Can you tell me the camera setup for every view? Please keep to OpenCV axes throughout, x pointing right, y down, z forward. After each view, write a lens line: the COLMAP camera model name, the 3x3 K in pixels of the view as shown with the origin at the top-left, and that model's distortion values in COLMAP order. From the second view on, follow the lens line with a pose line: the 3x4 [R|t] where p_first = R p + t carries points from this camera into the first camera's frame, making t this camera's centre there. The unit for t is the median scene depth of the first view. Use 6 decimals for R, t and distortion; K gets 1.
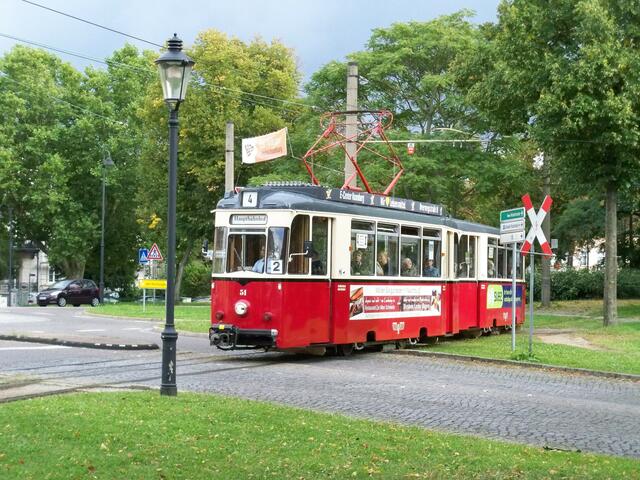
lens RADIAL K [[1364.8, 0, 320.0], [0, 1364.8, 240.0], [0, 0, 1]] dist [-0.024775, -0.255494]
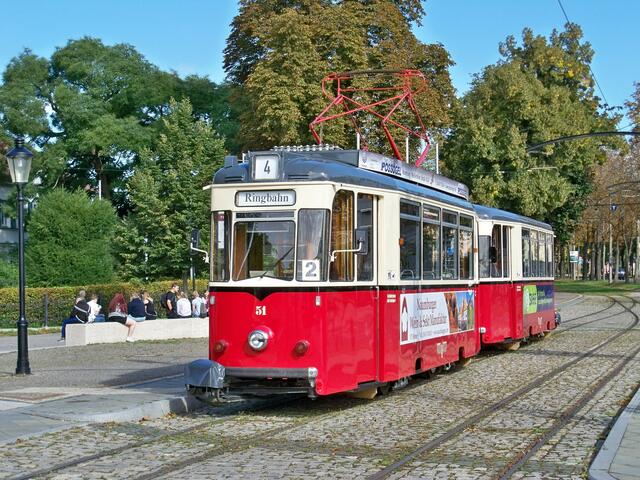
lens RADIAL K [[1171.6, 0, 320.0], [0, 1171.6, 240.0], [0, 0, 1]] dist [-0.037255, -0.106841]
pose [[0.992387, -0.017376, 0.121923, -0.090531], [0.017832, 0.999837, -0.002646, 0.006562], [-0.121857, 0.004800, 0.992536, 0.420899]]
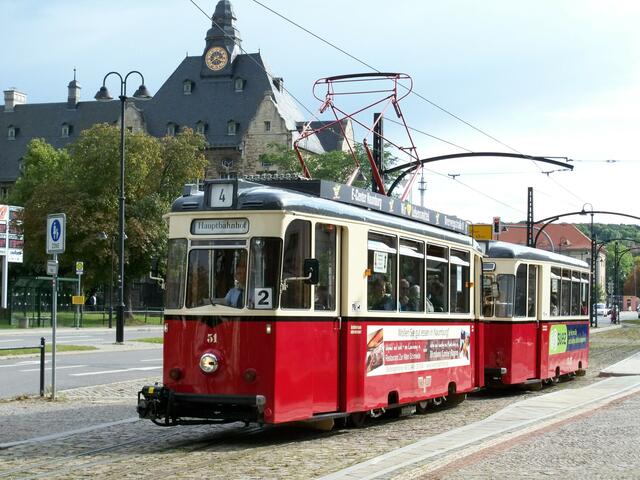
lens RADIAL K [[1171.6, 0, 320.0], [0, 1171.6, 240.0], [0, 0, 1]] dist [-0.037255, -0.106841]
pose [[0.998899, -0.002460, 0.046847, -0.029228], [0.004306, 0.999216, -0.039360, 0.013253], [-0.046713, 0.039518, 0.998126, 0.415285]]
